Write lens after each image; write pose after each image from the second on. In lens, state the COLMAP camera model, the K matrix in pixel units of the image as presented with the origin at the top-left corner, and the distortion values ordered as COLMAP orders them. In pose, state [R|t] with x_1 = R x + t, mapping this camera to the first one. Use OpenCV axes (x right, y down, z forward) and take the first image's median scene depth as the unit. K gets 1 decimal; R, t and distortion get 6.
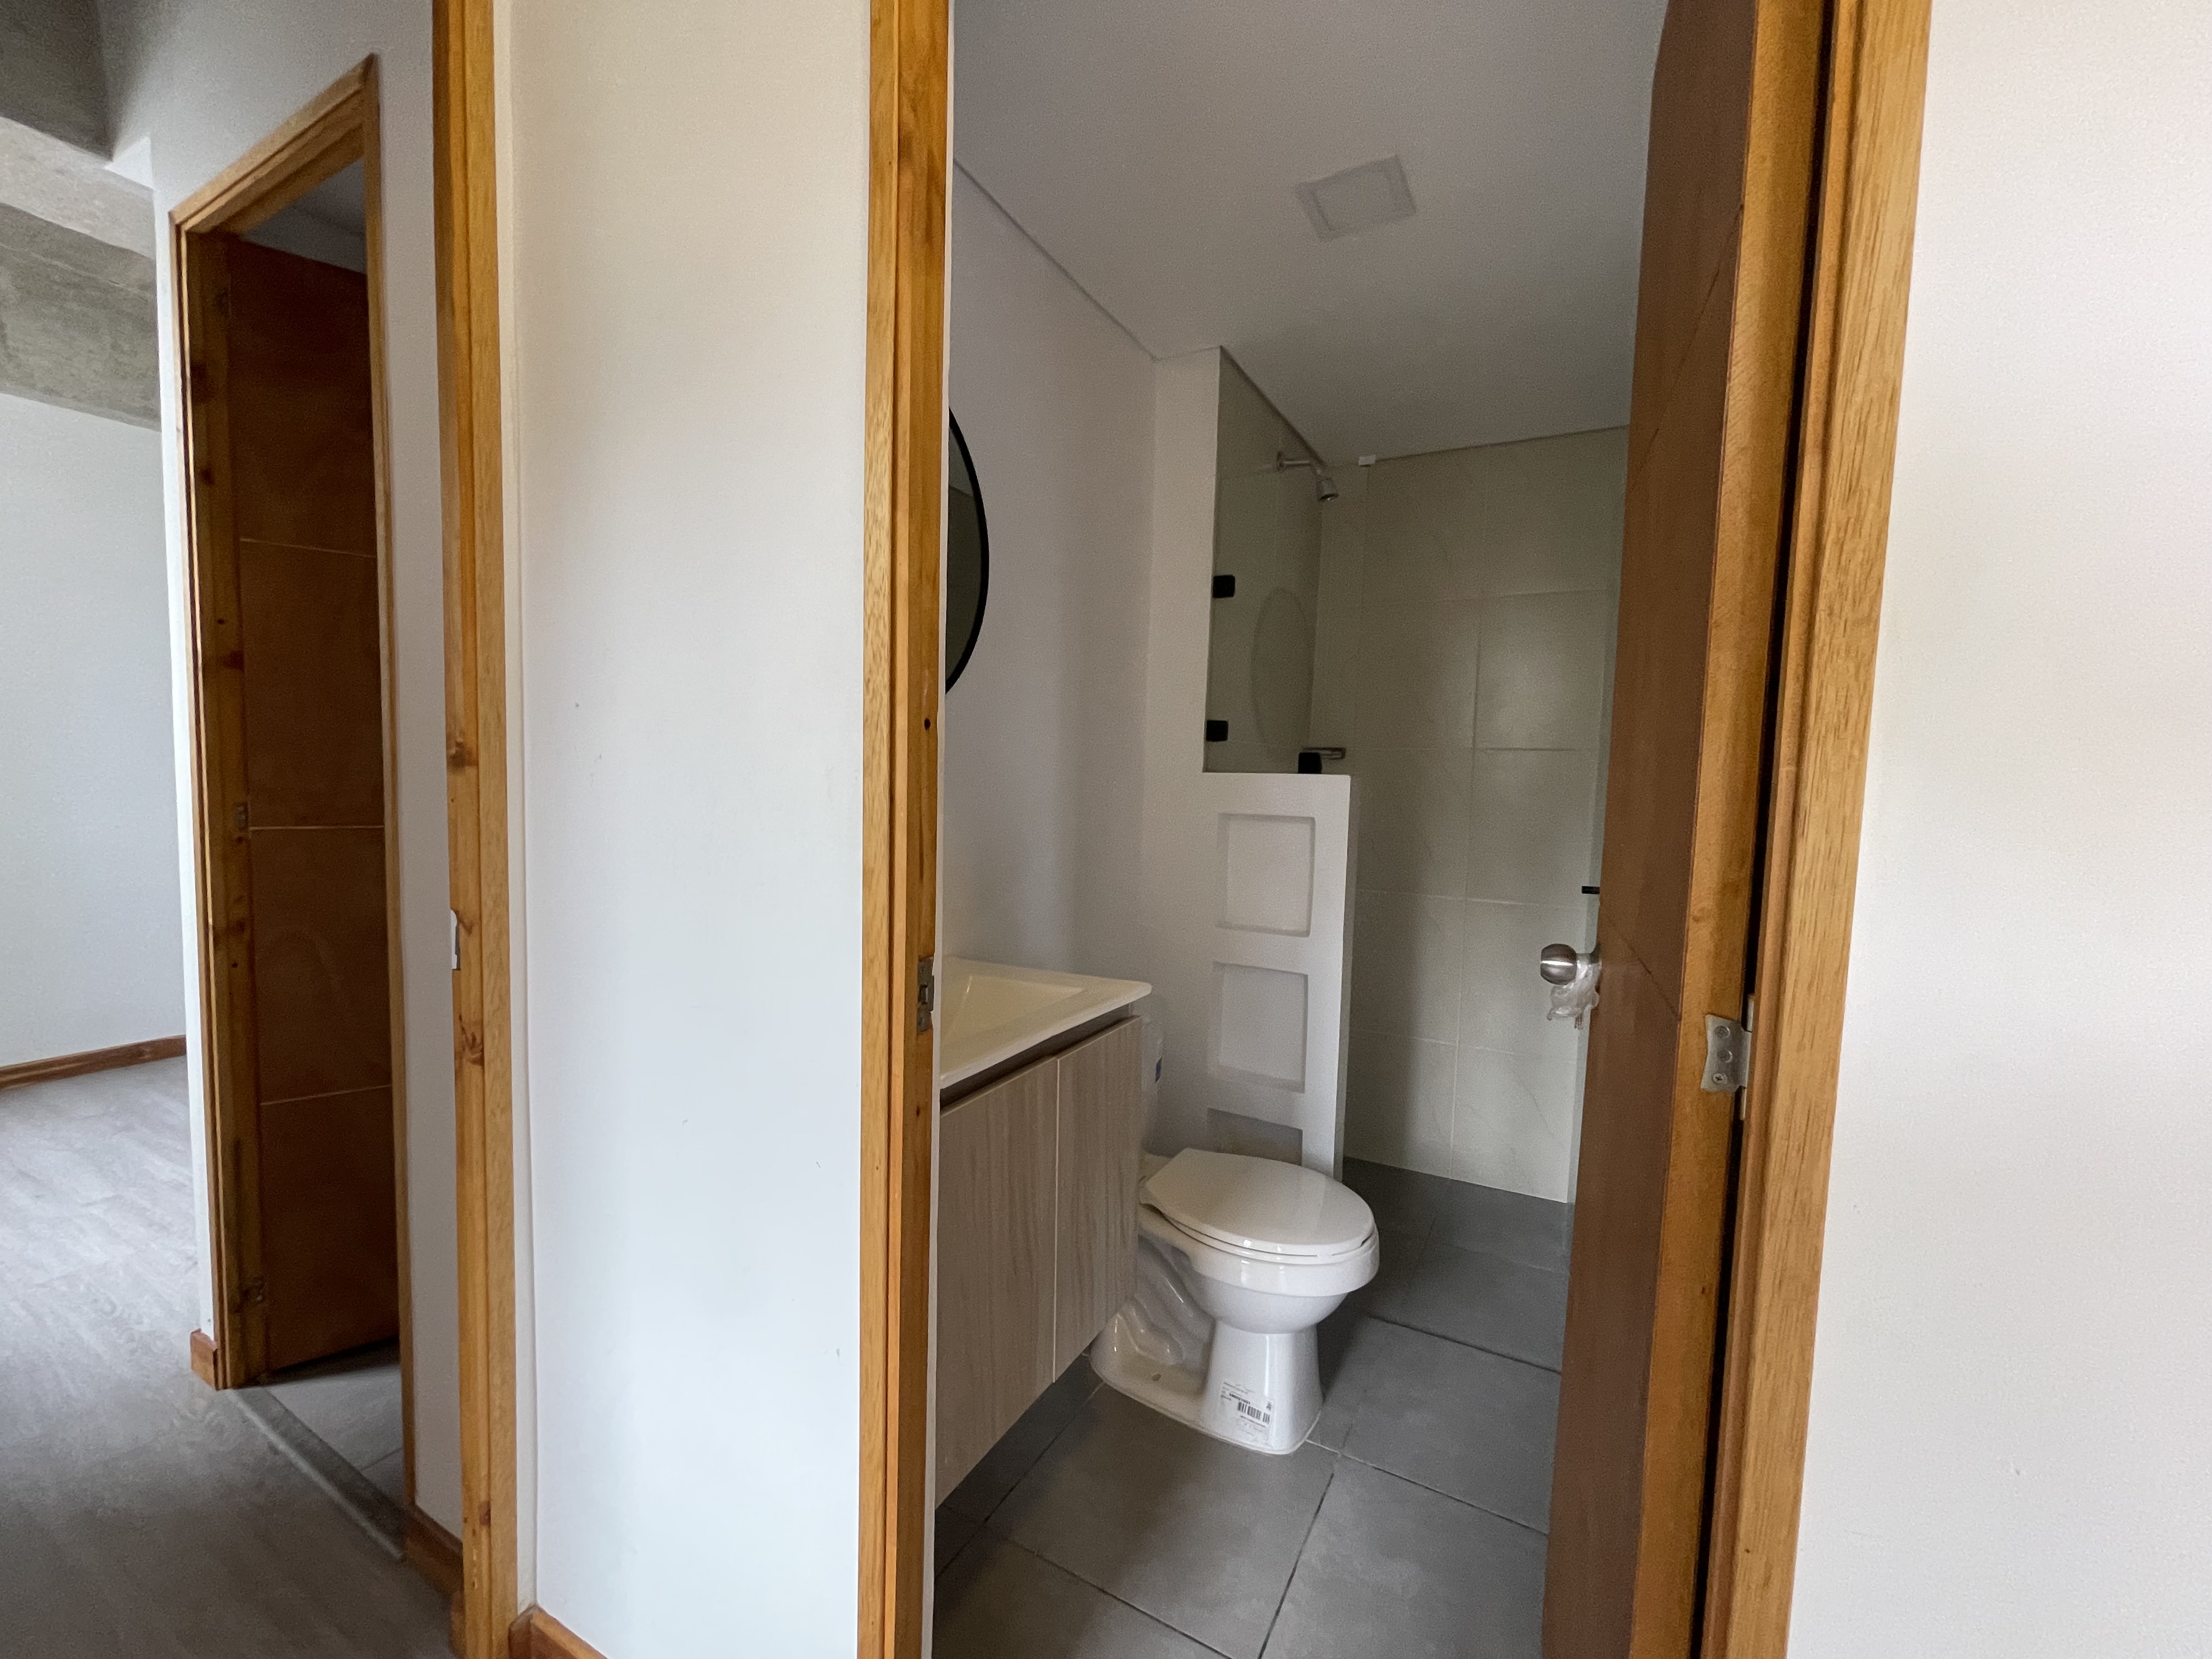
lens RADIAL K [[898.9, 0, 1104.2], [0, 898.9, 839.2], [0, 0, 1]] dist [-0.001609, -0.000174]
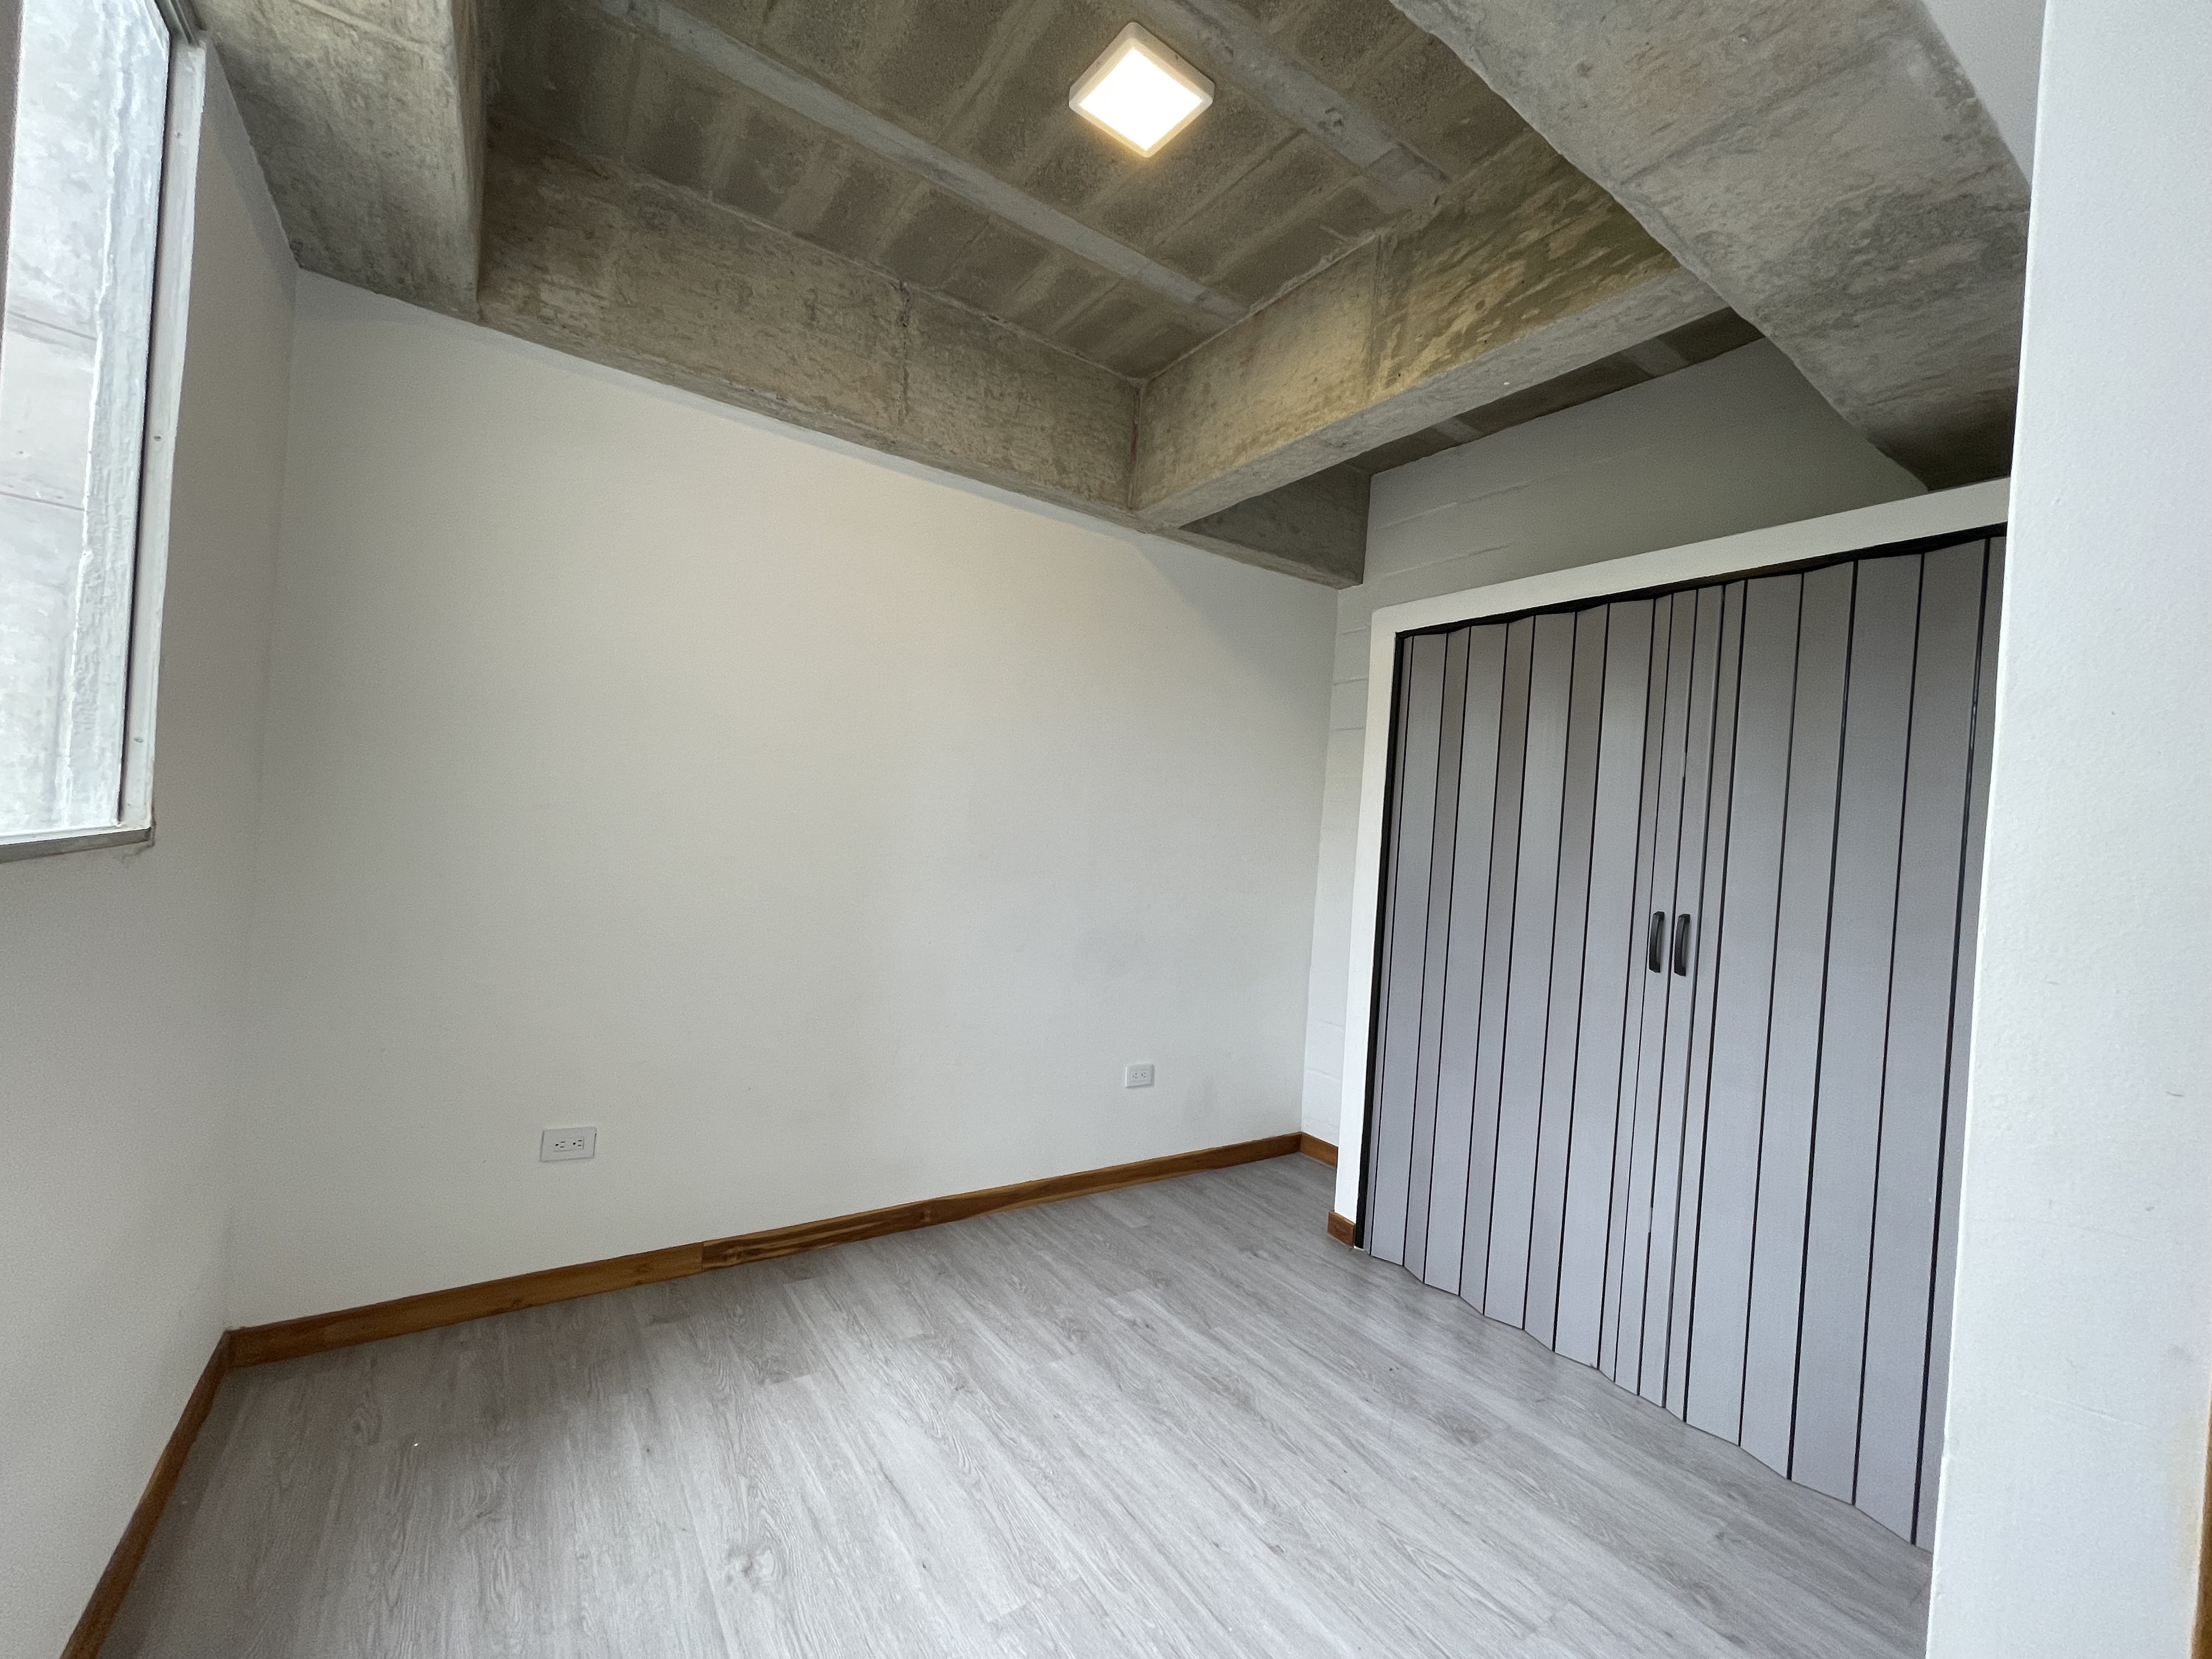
lens RADIAL K [[898.9, 0, 1104.2], [0, 898.9, 839.2], [0, 0, 1]] dist [-0.001609, -0.000174]
pose [[0.891611, 0.030532, -0.451772, -0.639800], [-0.071044, 0.994800, -0.072980, -0.069258], [0.447195, 0.097165, 0.889143, 0.344127]]
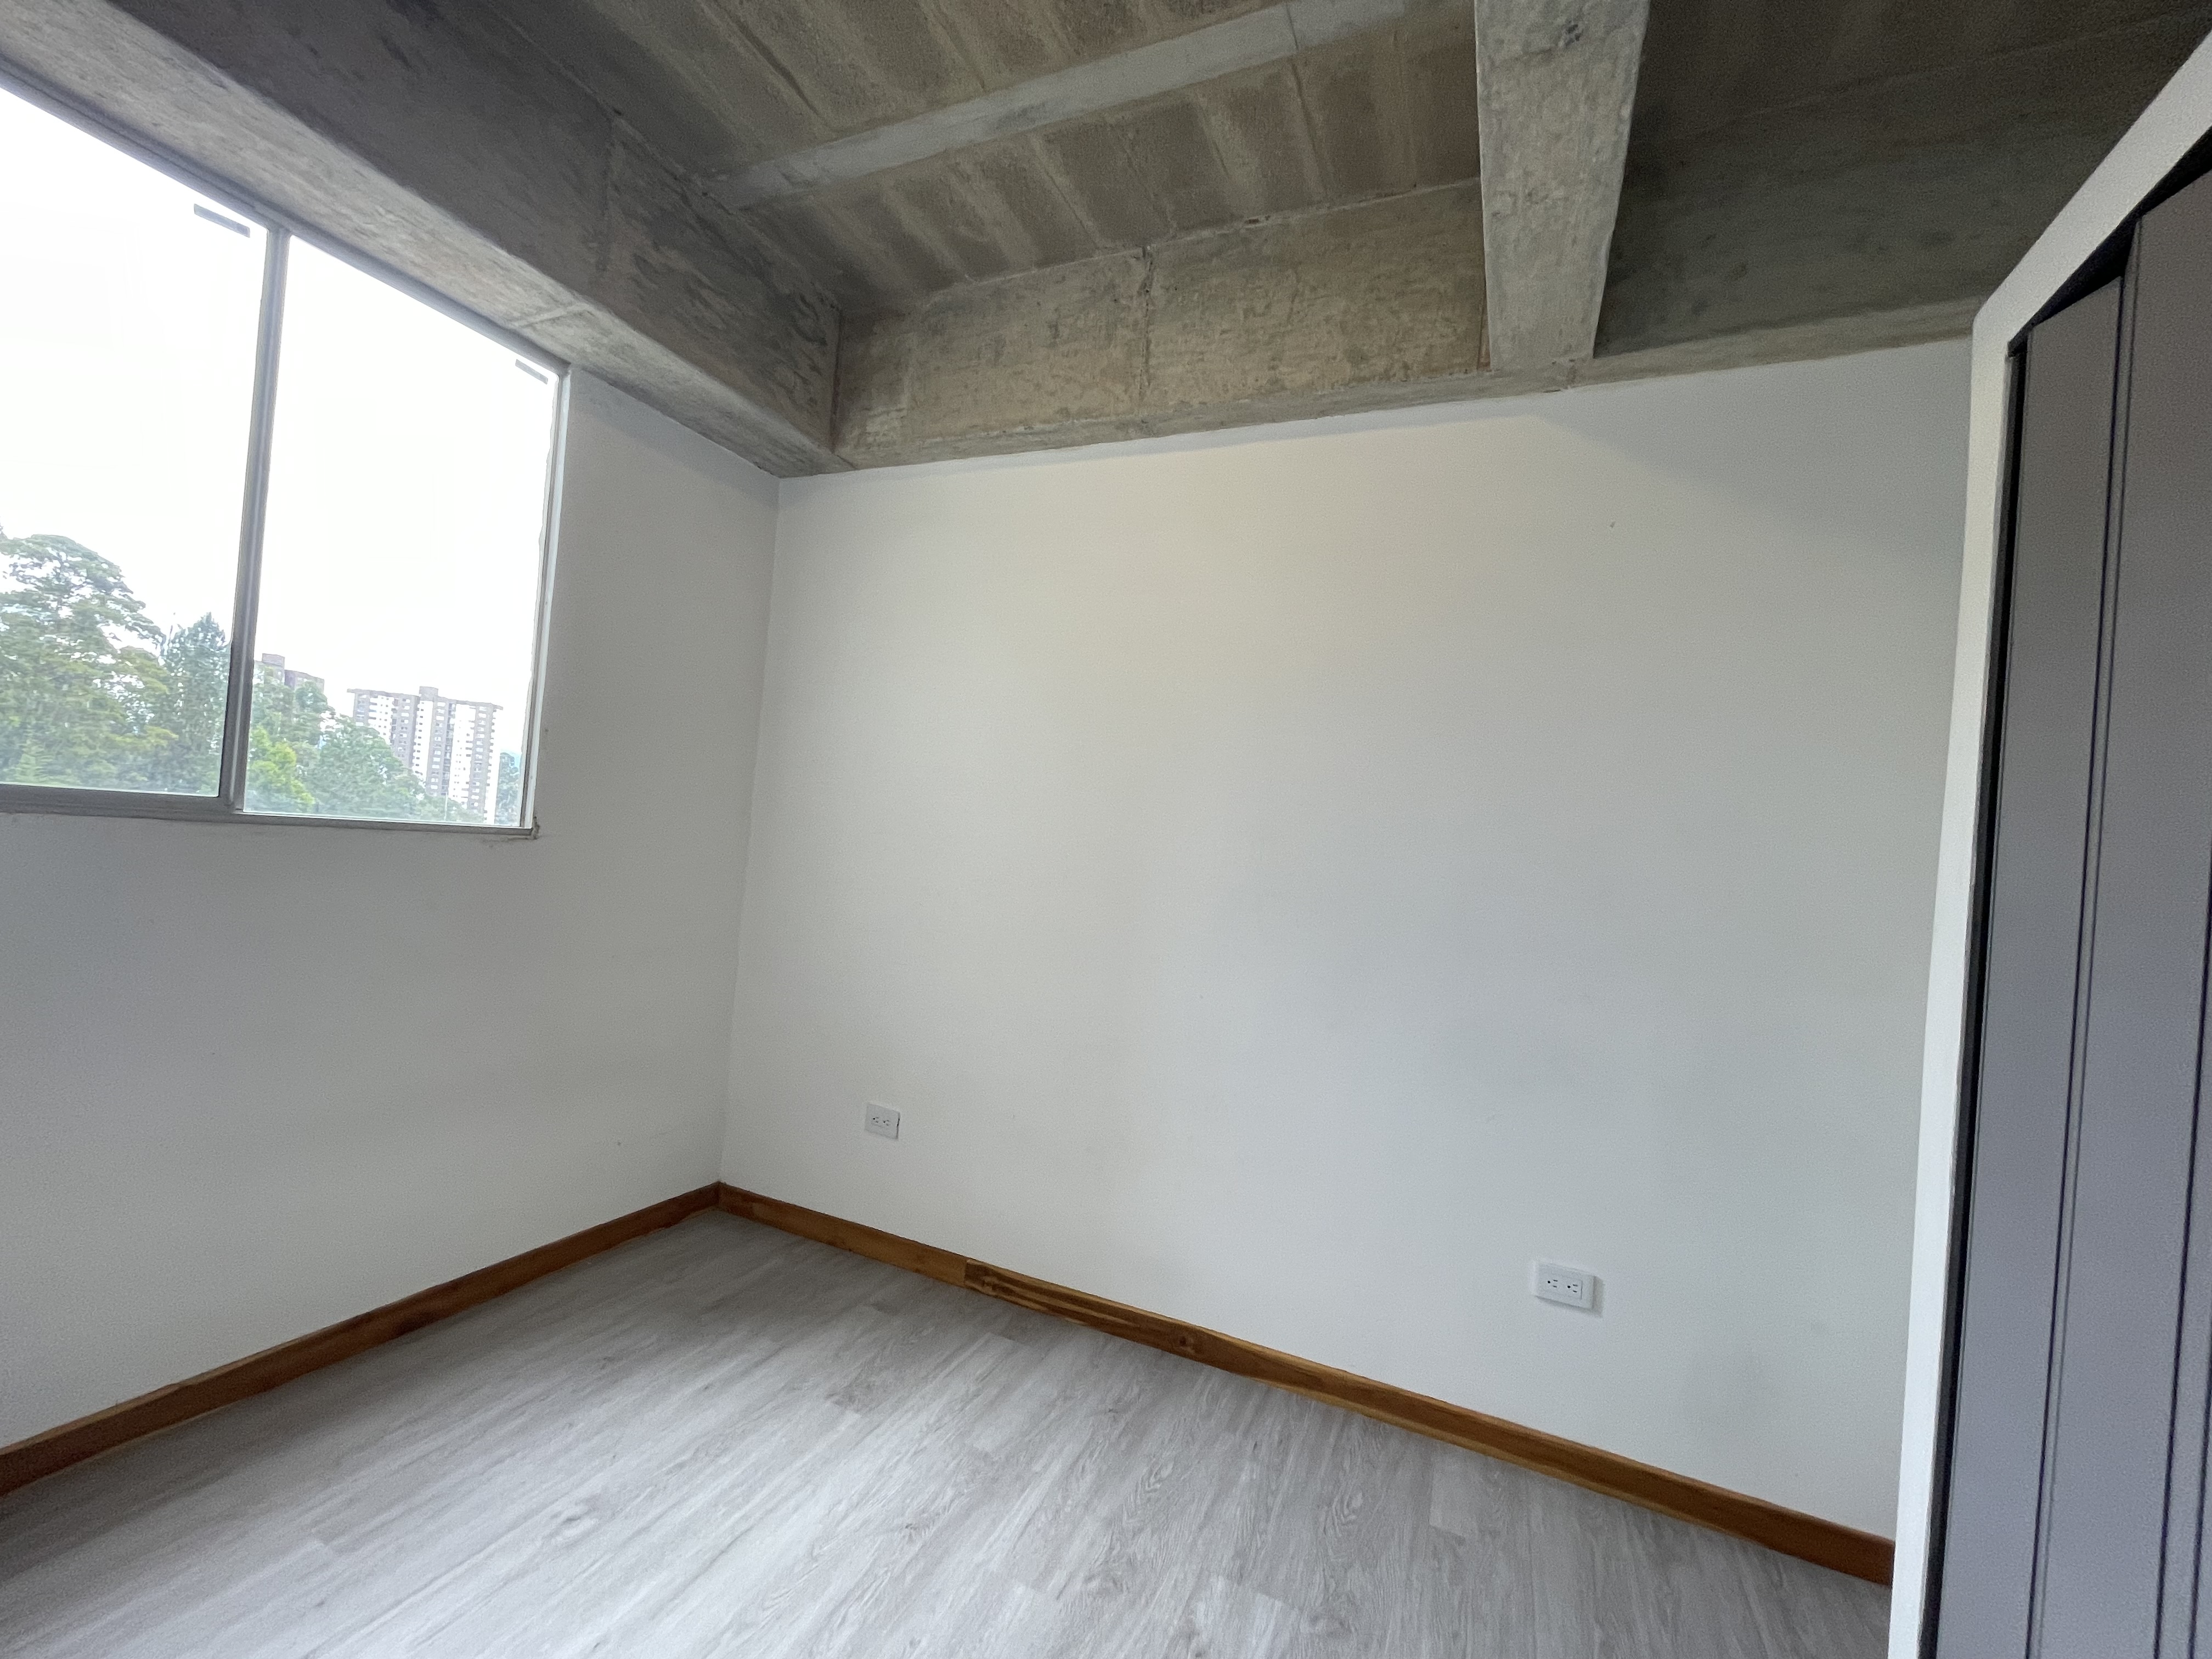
lens RADIAL K [[902.0, 0, 1104.5], [0, 902.0, 839.8], [0, 0, 1]] dist [-0.021646, 0.015763]
pose [[0.089582, -0.035139, -0.995359, -0.464537], [-0.149074, 0.987646, -0.048283, -0.100622], [0.984760, 0.152708, 0.083237, 0.955993]]
